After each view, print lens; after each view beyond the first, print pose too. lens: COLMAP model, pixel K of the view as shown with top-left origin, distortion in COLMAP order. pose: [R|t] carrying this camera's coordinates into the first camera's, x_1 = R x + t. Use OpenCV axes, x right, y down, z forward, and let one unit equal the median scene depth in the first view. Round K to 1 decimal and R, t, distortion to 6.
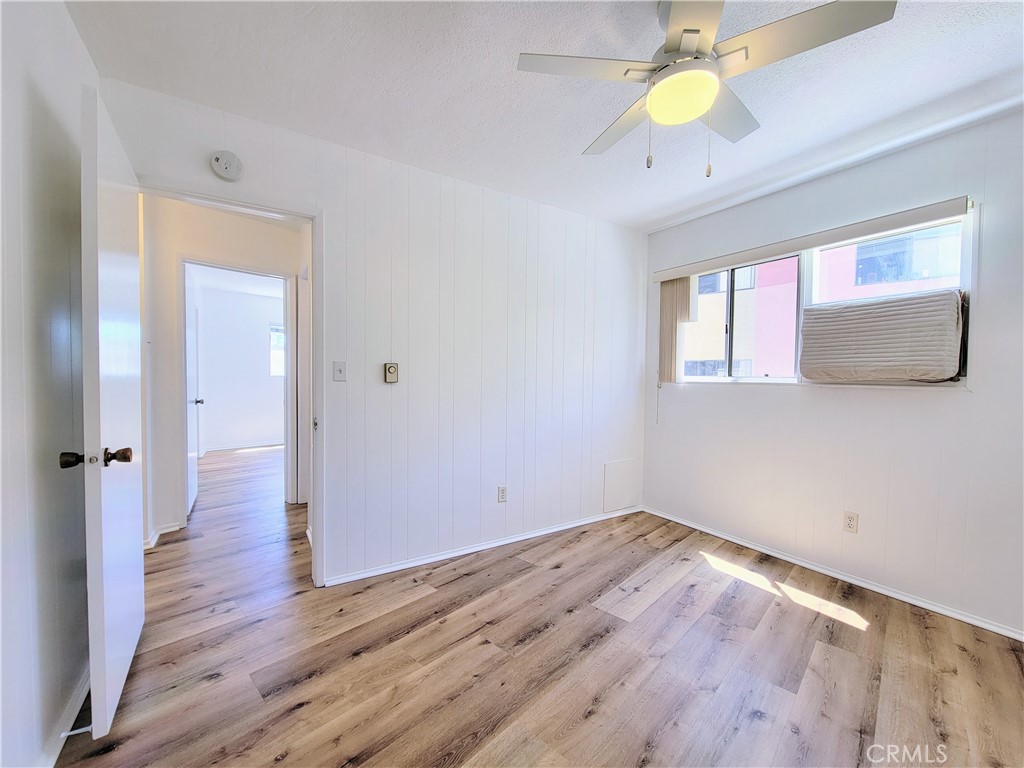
lens RADIAL K [[416.5, 0, 521.6], [0, 416.5, 391.7], [0, 0, 1]] dist [-0.000832, -0.000527]
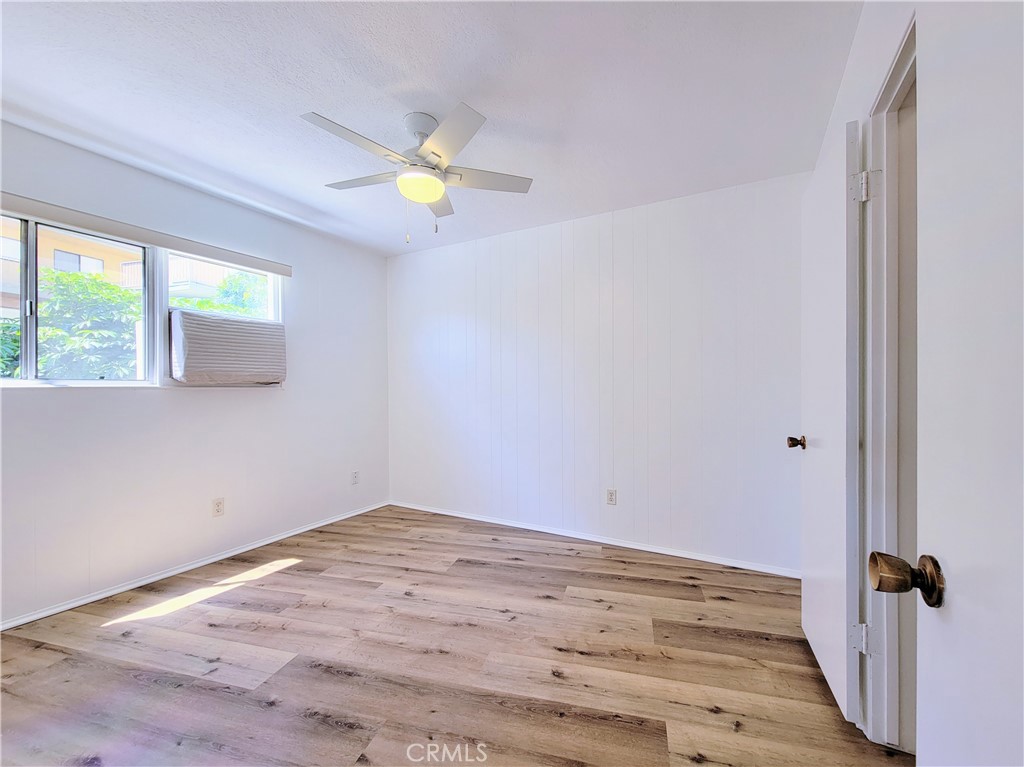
lens RADIAL K [[422.9, 0, 518.9], [0, 422.9, 390.1], [0, 0, 1]] dist [0.006079, -0.002780]
pose [[-0.471975, -0.016925, 0.881449, -0.638230], [0.027576, 0.999043, 0.033949, -0.024534], [-0.881180, 0.040330, -0.471057, 0.835842]]
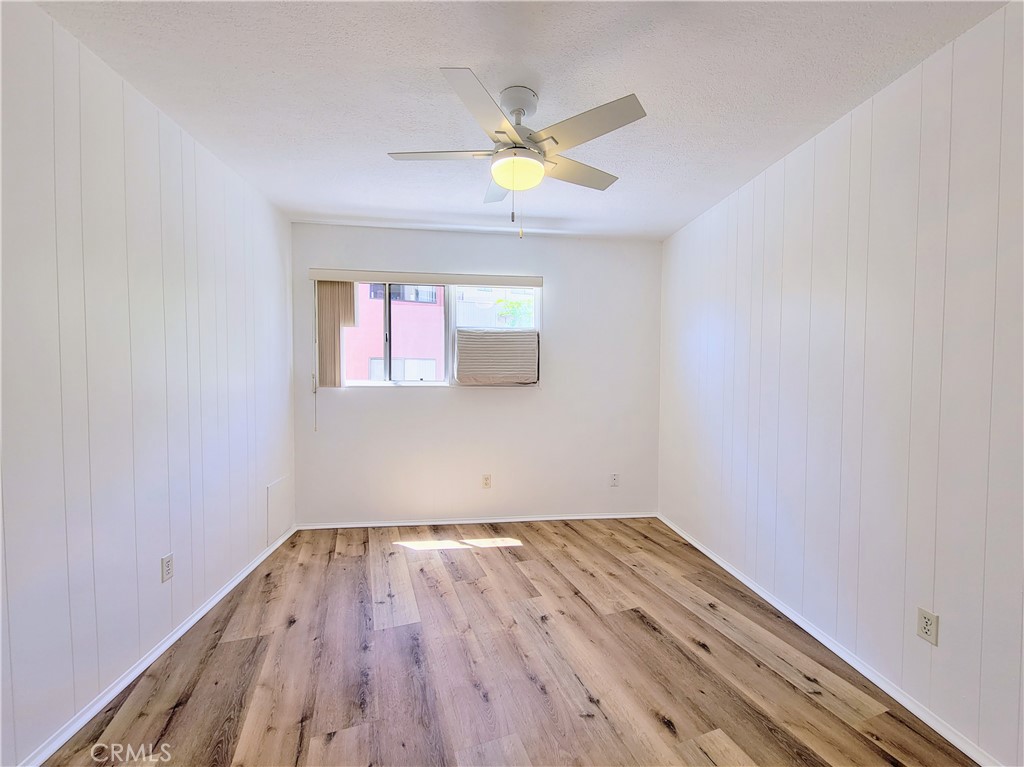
lens RADIAL K [[422.9, 0, 518.9], [0, 422.9, 390.1], [0, 0, 1]] dist [0.006079, -0.002780]
pose [[0.444441, -0.040761, 0.894880, -0.475121], [0.031178, 0.999063, 0.030022, -0.044670], [-0.895265, 0.014557, 0.445296, 0.249060]]
